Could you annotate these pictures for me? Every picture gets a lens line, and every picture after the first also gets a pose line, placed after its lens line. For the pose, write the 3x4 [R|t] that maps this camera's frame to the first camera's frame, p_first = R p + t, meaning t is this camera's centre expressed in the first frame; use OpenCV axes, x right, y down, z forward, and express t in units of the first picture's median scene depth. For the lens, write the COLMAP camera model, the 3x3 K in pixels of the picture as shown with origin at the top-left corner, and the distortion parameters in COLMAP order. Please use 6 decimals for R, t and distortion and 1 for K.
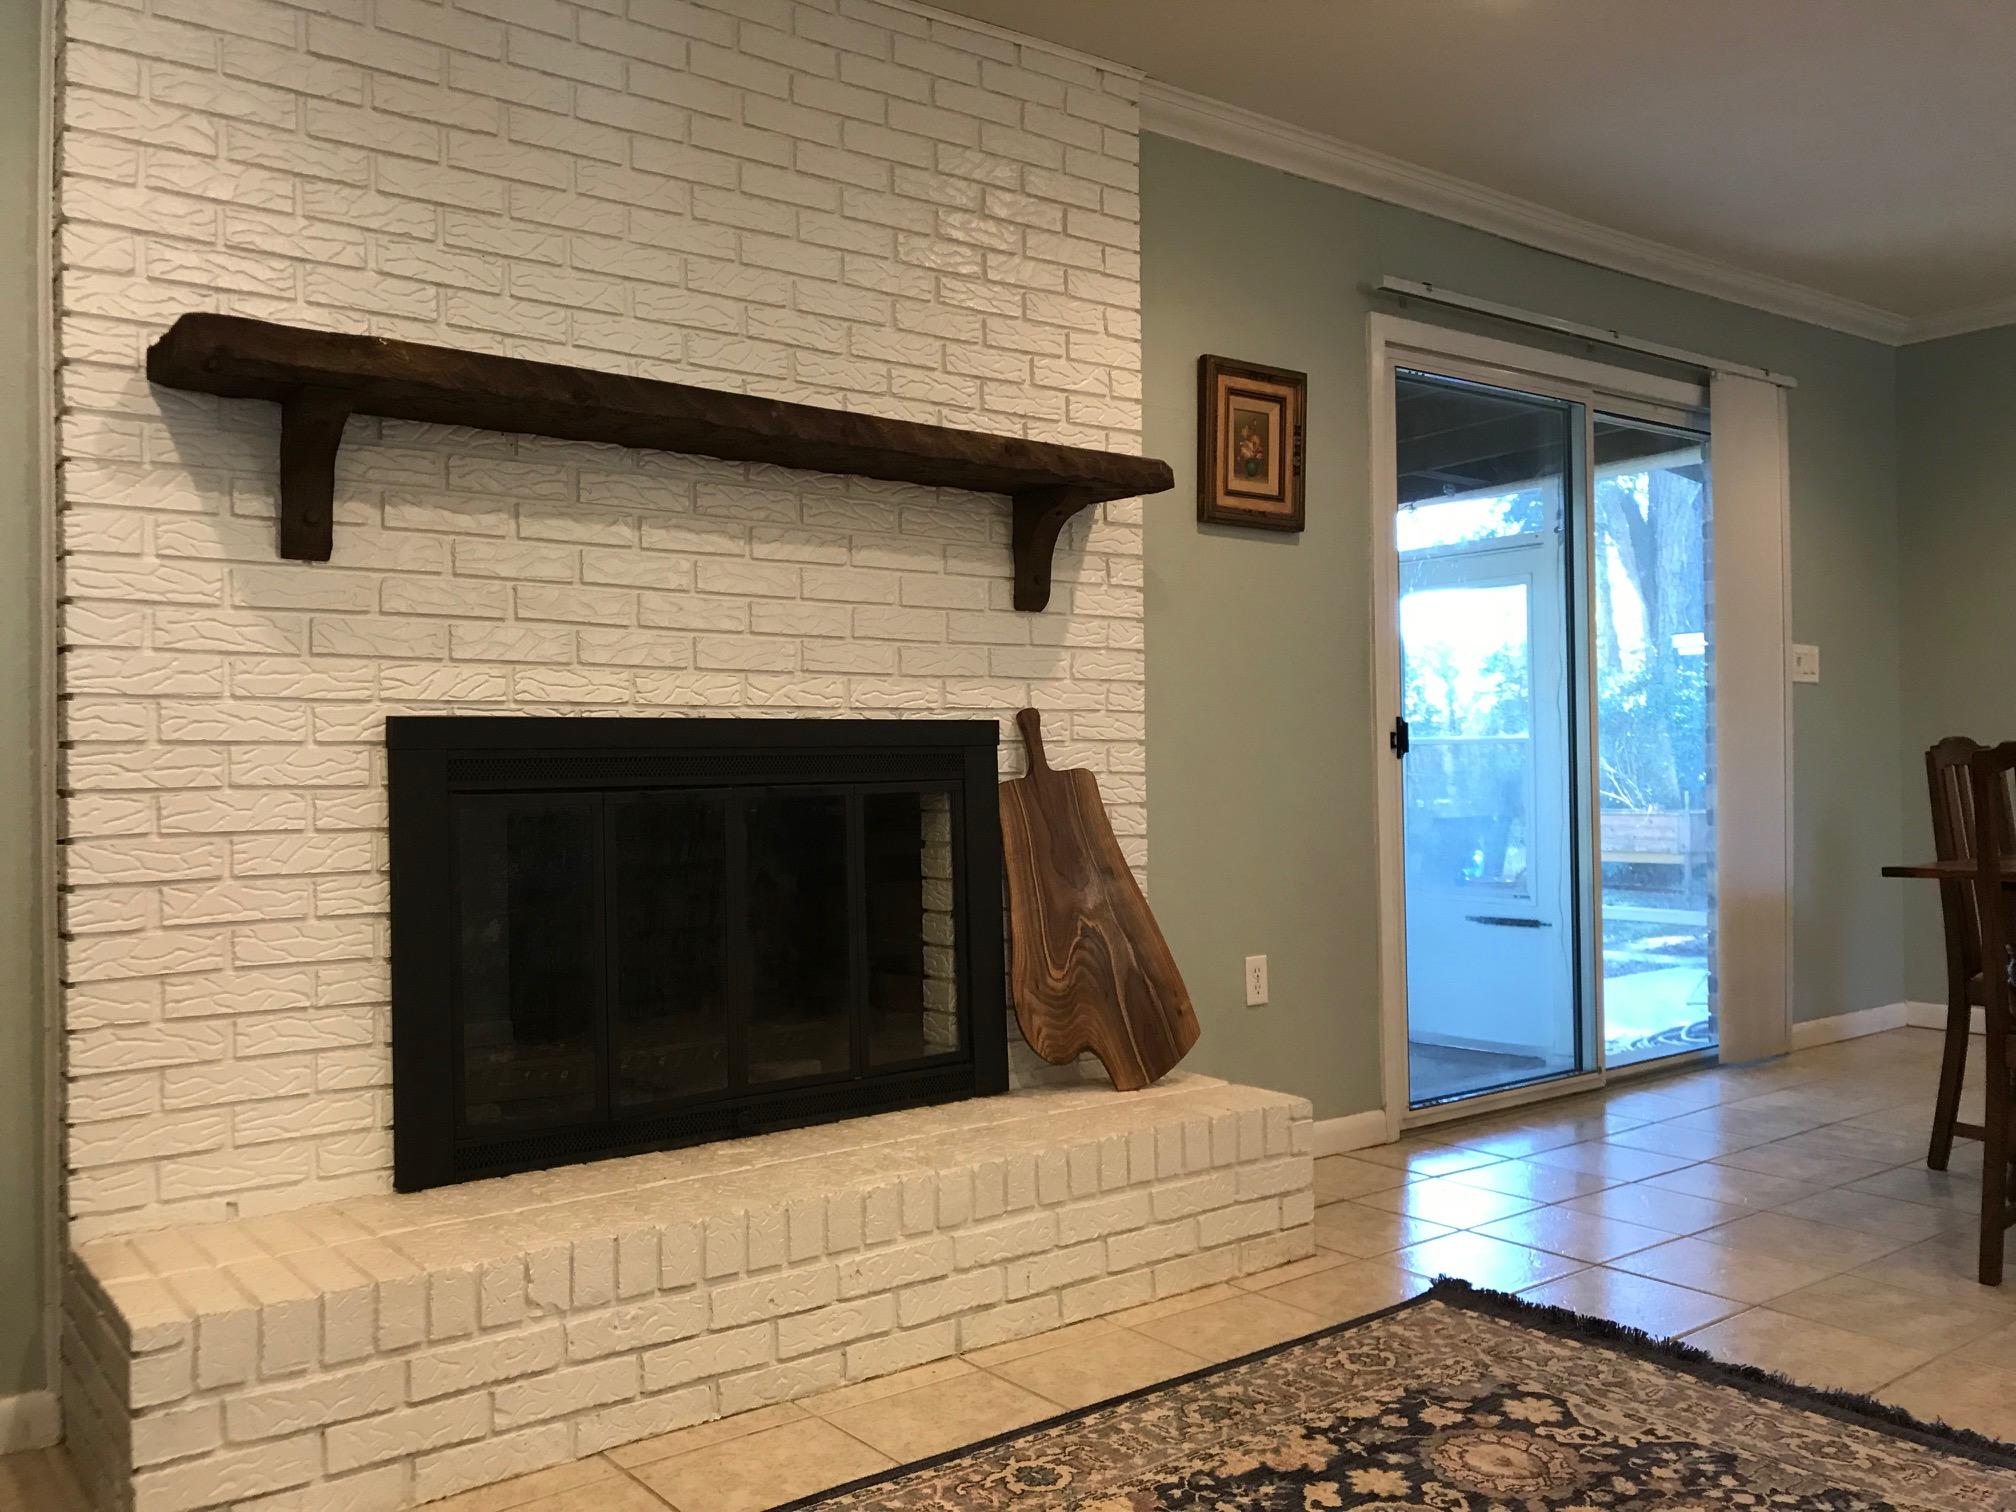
lens RADIAL K [[1645.6, 0, 1003.0], [0, 1645.6, 770.9], [0, 0, 1]] dist [0.053230, -0.081240]
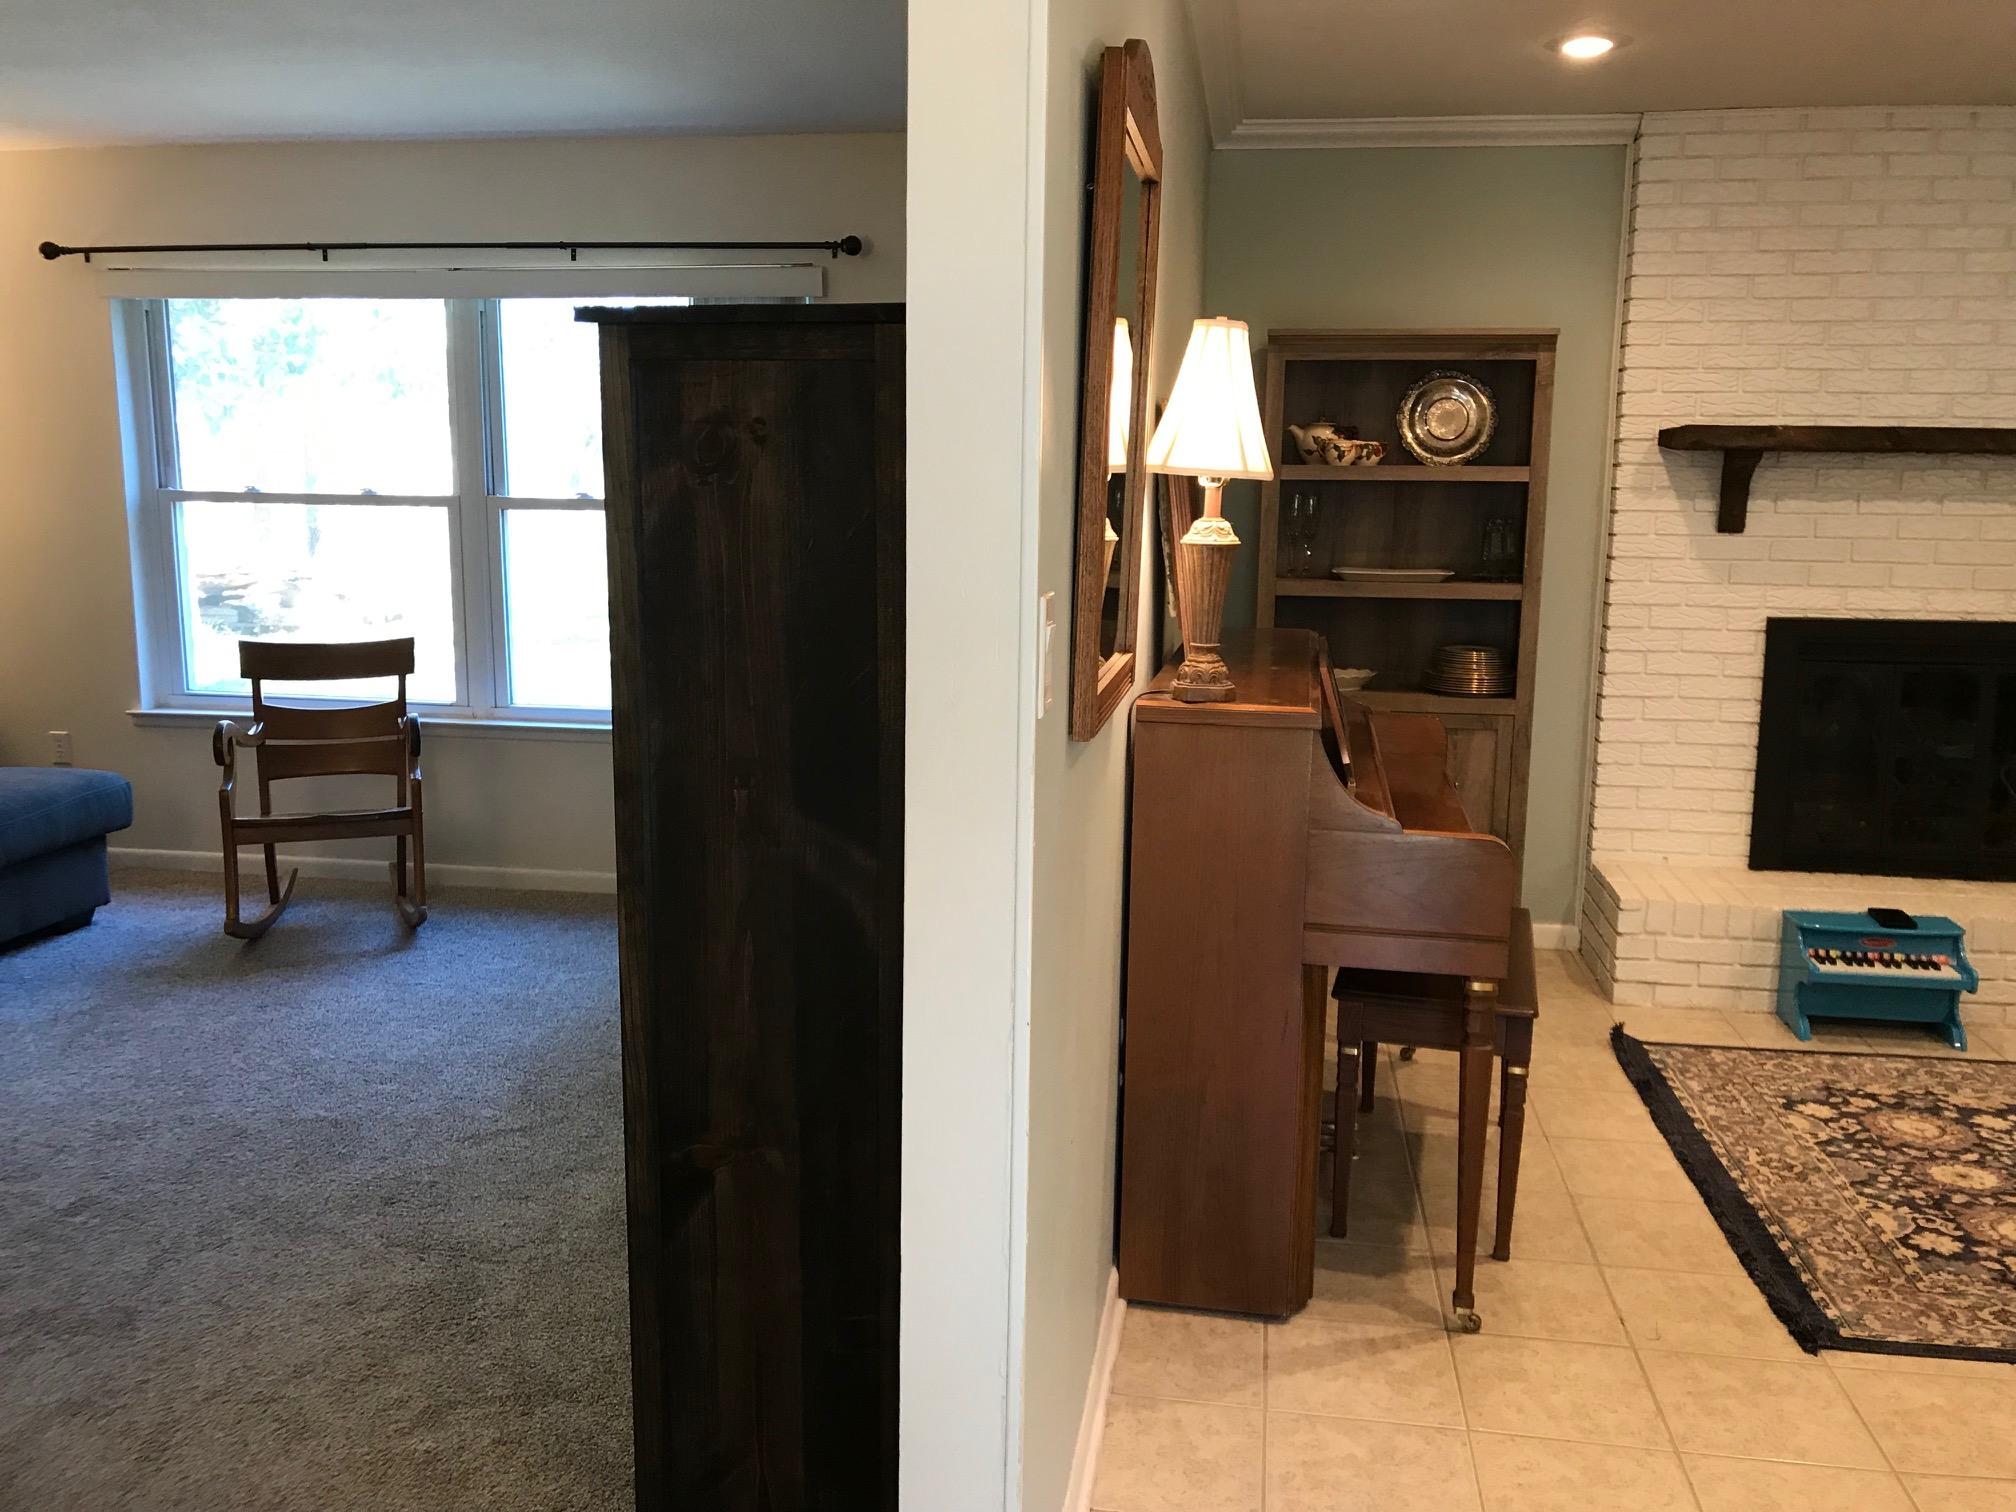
lens RADIAL K [[1700.6, 0, 1009.9], [0, 1700.6, 704.5], [0, 0, 1]] dist [-0.009511, 0.093719]
pose [[0.687076, 0.124776, -0.715792, 0.418514], [-0.021565, 0.988212, 0.151565, -0.206179], [0.726266, -0.088700, 0.681667, -0.913599]]
